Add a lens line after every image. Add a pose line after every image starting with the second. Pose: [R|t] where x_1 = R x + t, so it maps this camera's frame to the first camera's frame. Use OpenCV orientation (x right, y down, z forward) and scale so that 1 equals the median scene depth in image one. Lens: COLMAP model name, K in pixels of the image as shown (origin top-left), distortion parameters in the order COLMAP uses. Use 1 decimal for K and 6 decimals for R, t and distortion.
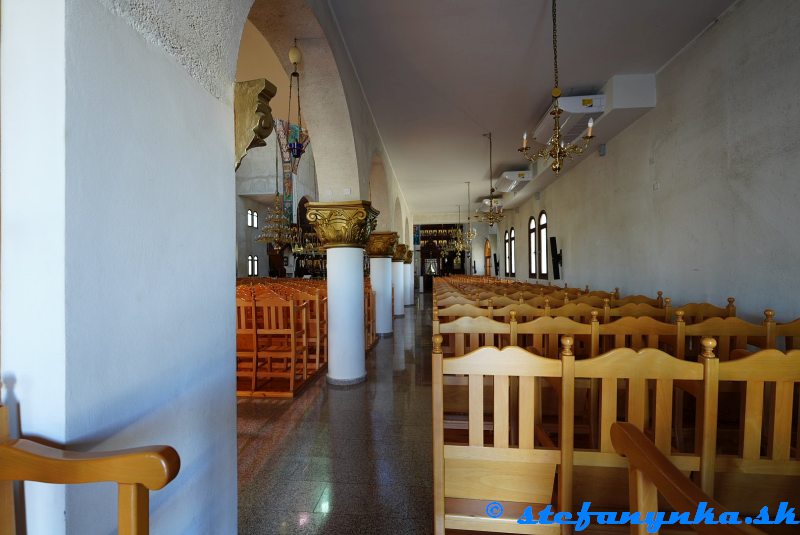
lens RADIAL K [[322.6, 0, 400.0], [0, 322.6, 270.1], [0, 0, 1]] dist [-0.001181, -0.000091]
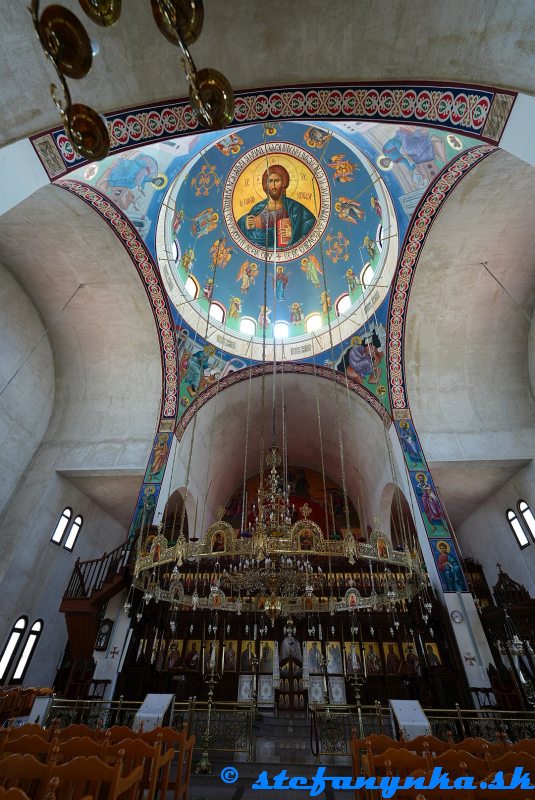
lens RADIAL K [[322.6, 0, 268.2], [0, 322.6, 401.8], [0, 0, 1]] dist [-0.001181, -0.000091]
pose [[0.999387, 0.034948, 0.002195, -0.175813], [-0.025363, 0.765653, -0.642753, 0.000490], [-0.024143, 0.642304, 0.766070, 0.537624]]
